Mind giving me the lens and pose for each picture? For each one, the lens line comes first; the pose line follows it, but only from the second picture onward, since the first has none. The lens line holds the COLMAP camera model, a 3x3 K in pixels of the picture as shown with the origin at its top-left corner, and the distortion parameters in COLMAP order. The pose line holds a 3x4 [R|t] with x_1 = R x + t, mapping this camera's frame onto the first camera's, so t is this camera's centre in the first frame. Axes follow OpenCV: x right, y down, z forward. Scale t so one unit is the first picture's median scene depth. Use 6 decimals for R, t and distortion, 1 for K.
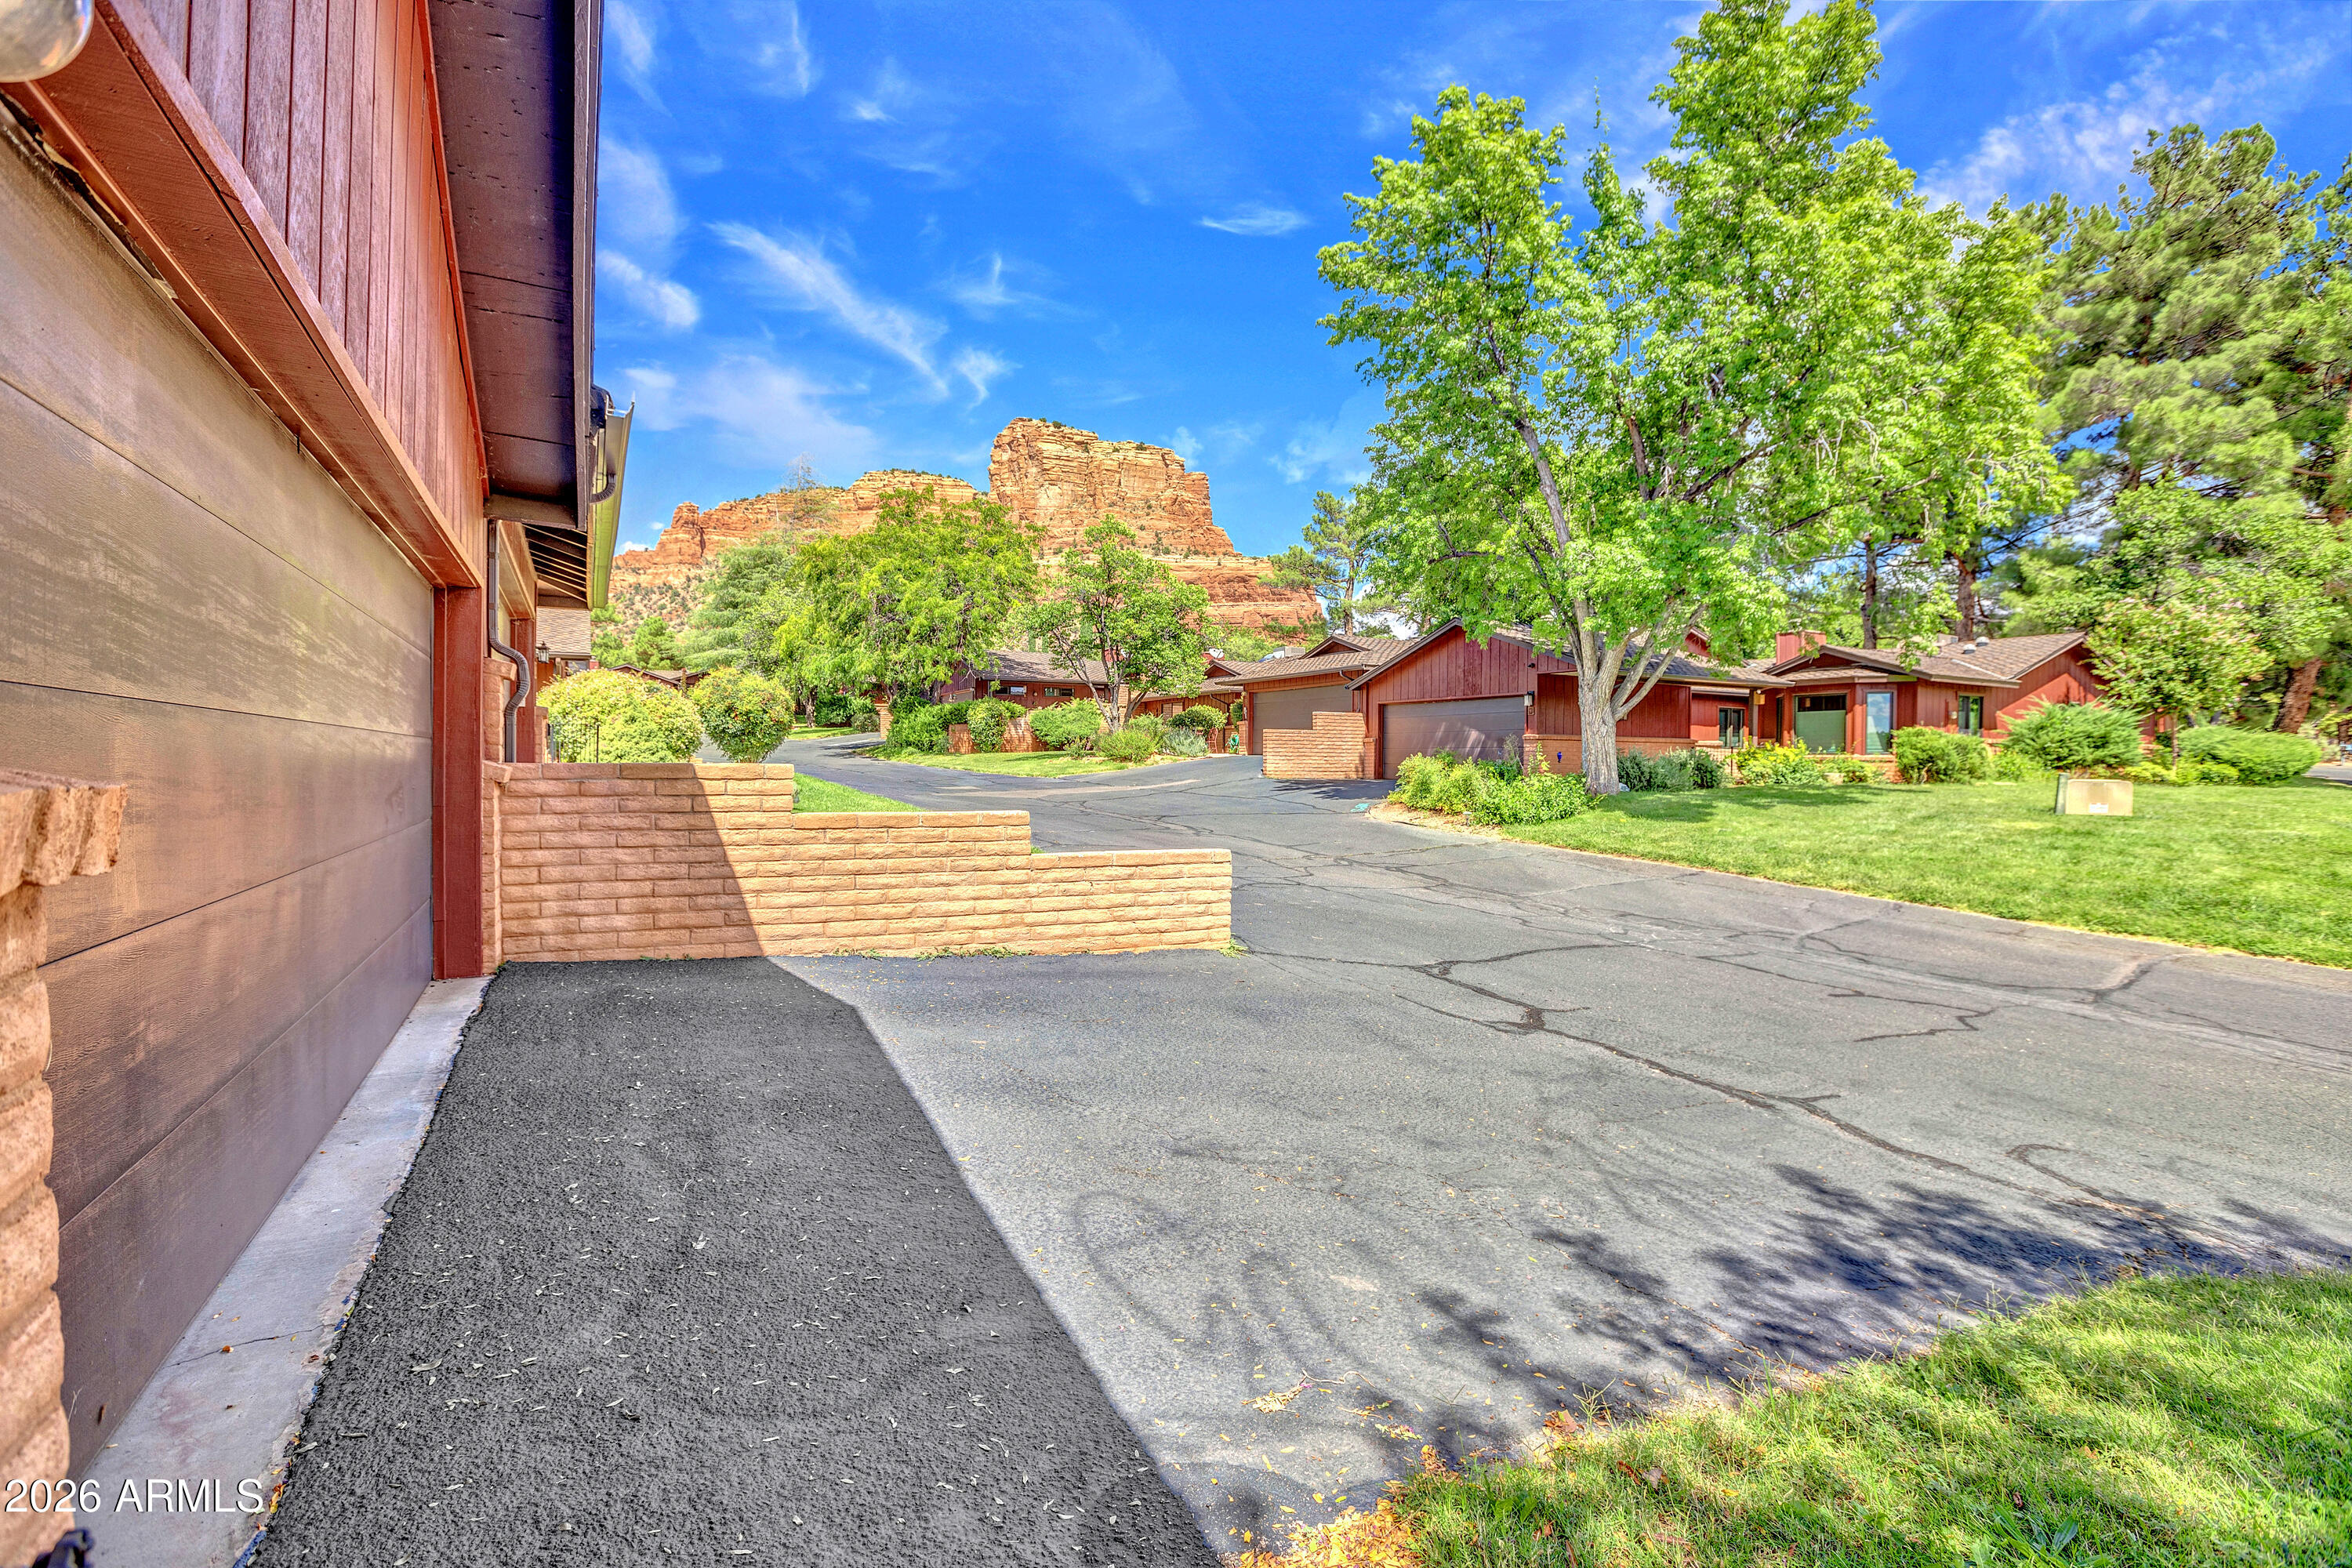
lens RADIAL K [[1094.3, 0, 1166.8], [0, 1094.3, 781.7], [0, 0, 1]] dist [-0.036624, 0.001661]
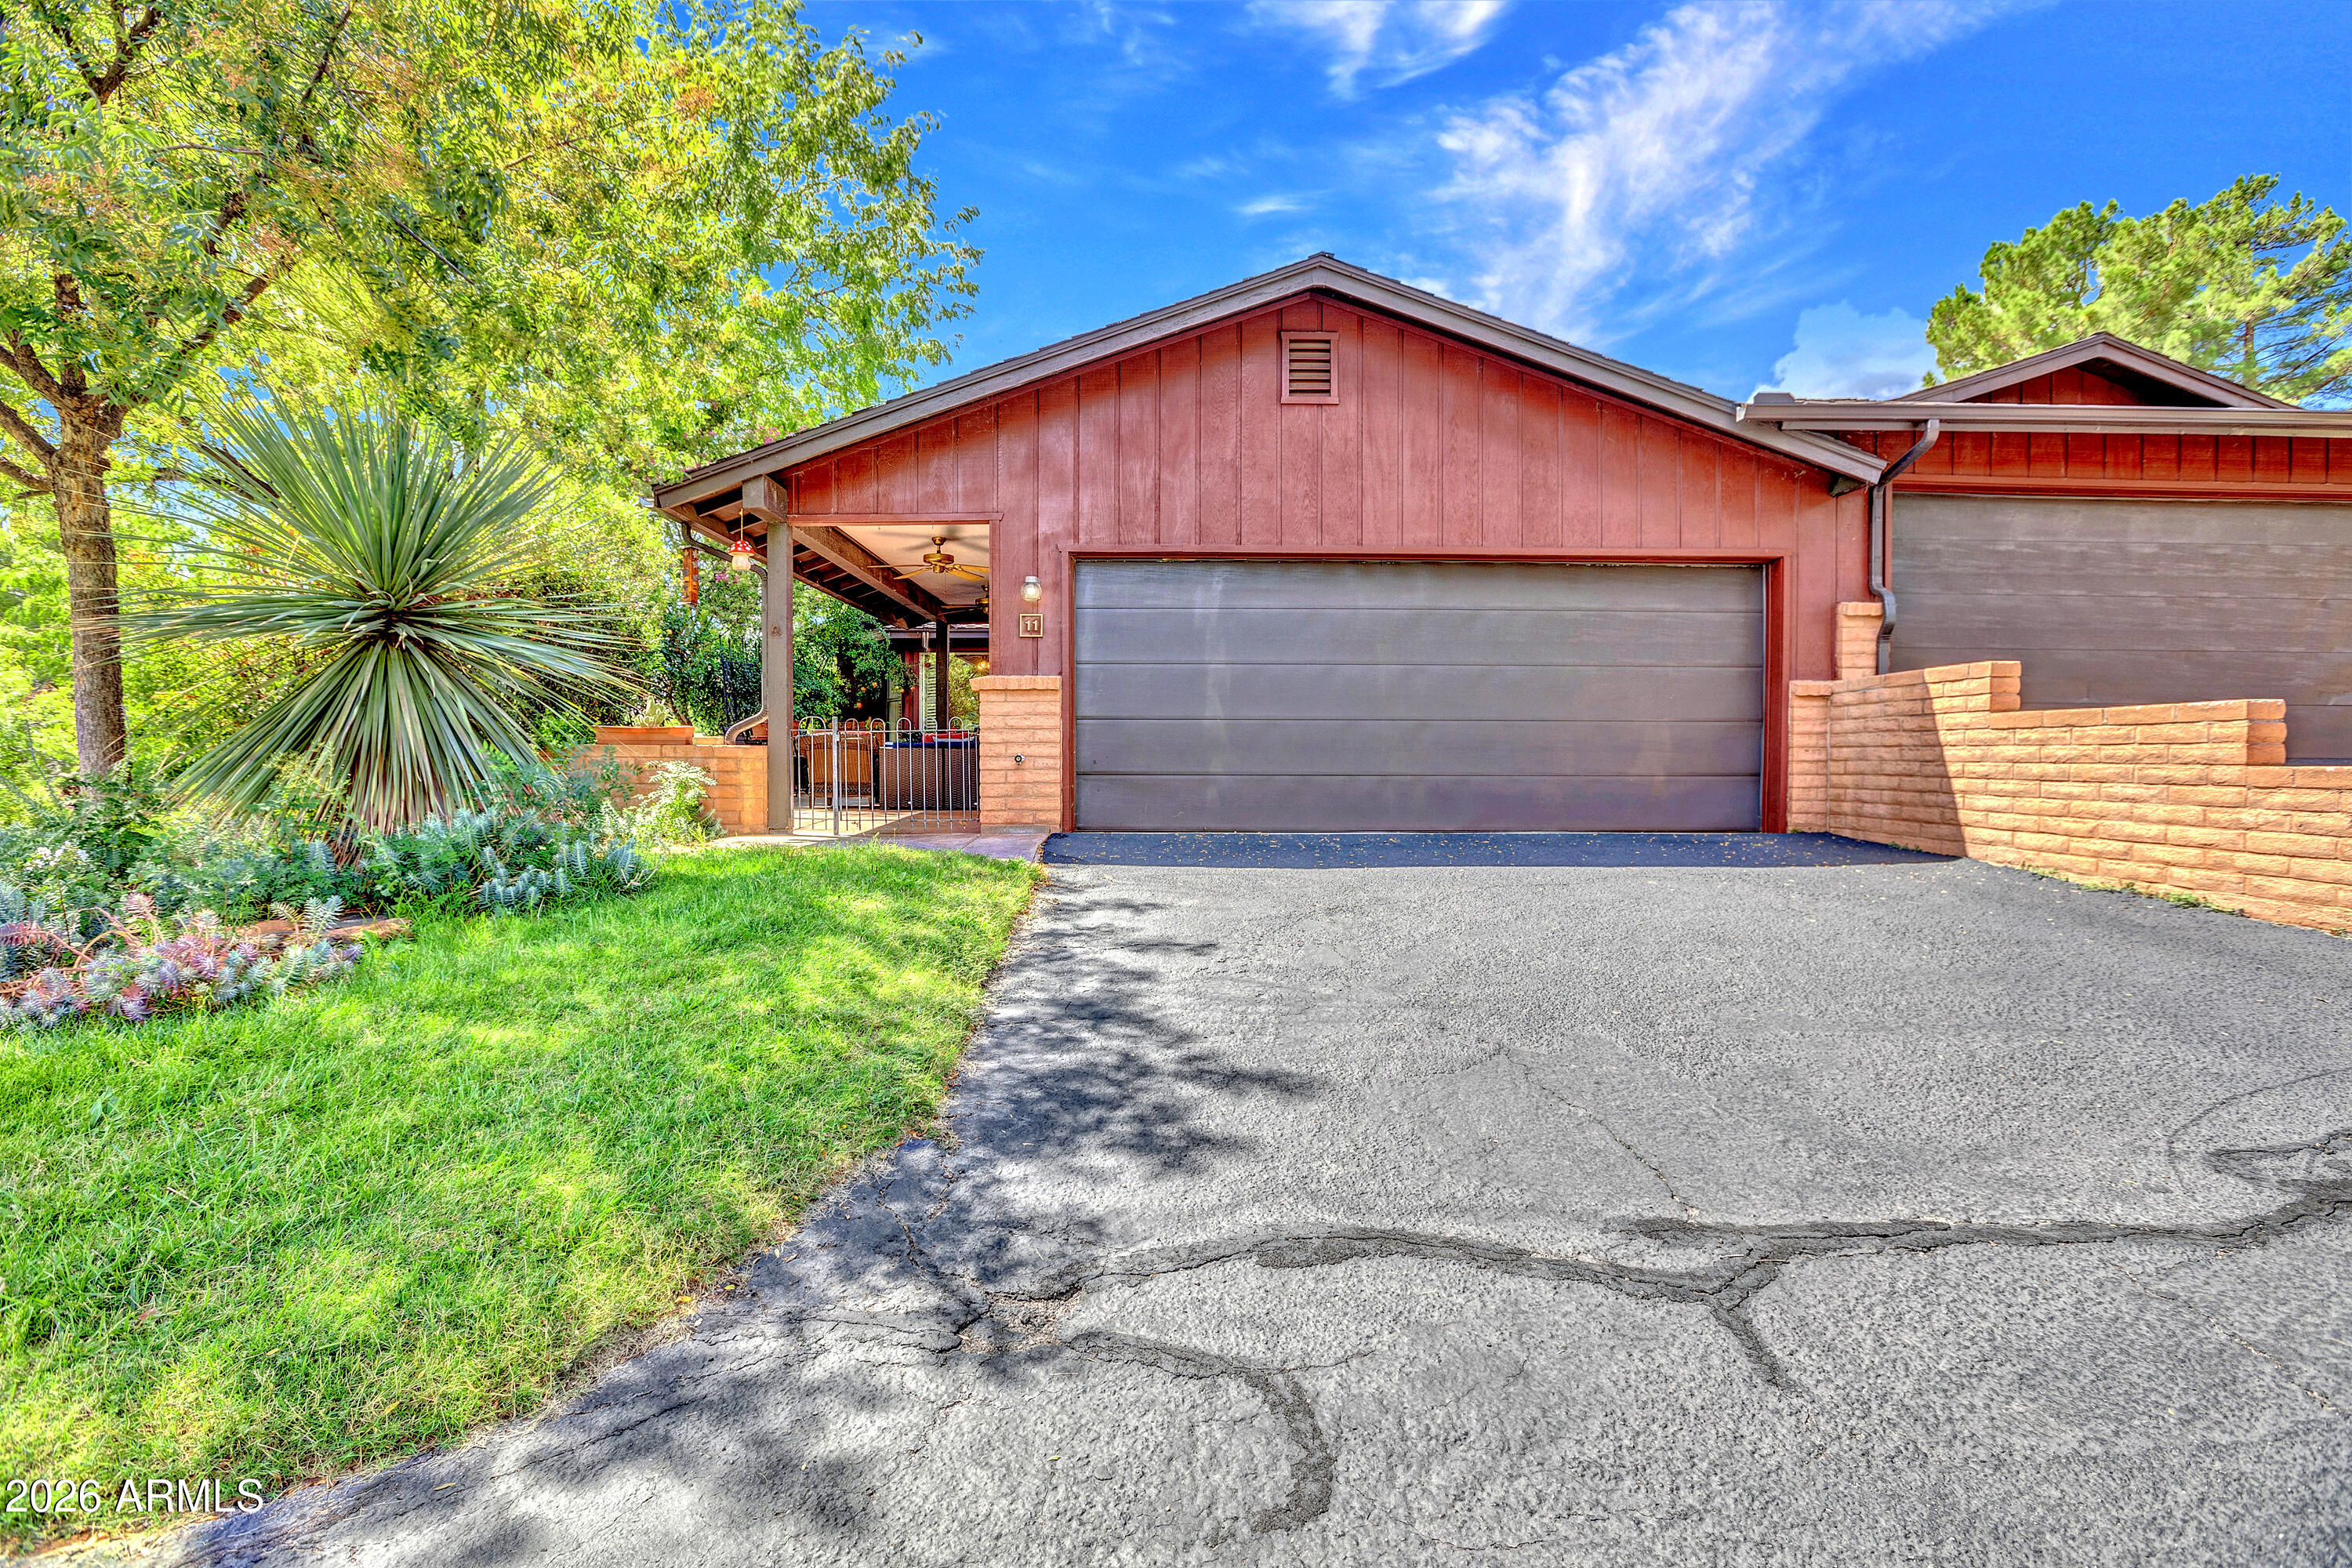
lens RADIAL K [[1094.3, 0, 1169.0], [0, 1094.3, 782.6], [0, 0, 1]] dist [-0.036624, 0.001661]
pose [[-0.469281, 0.007024, -0.883021, 0.792885], [-0.016680, 0.999719, 0.016817, 0.082946], [0.882891, 0.022621, -0.469033, 0.773101]]
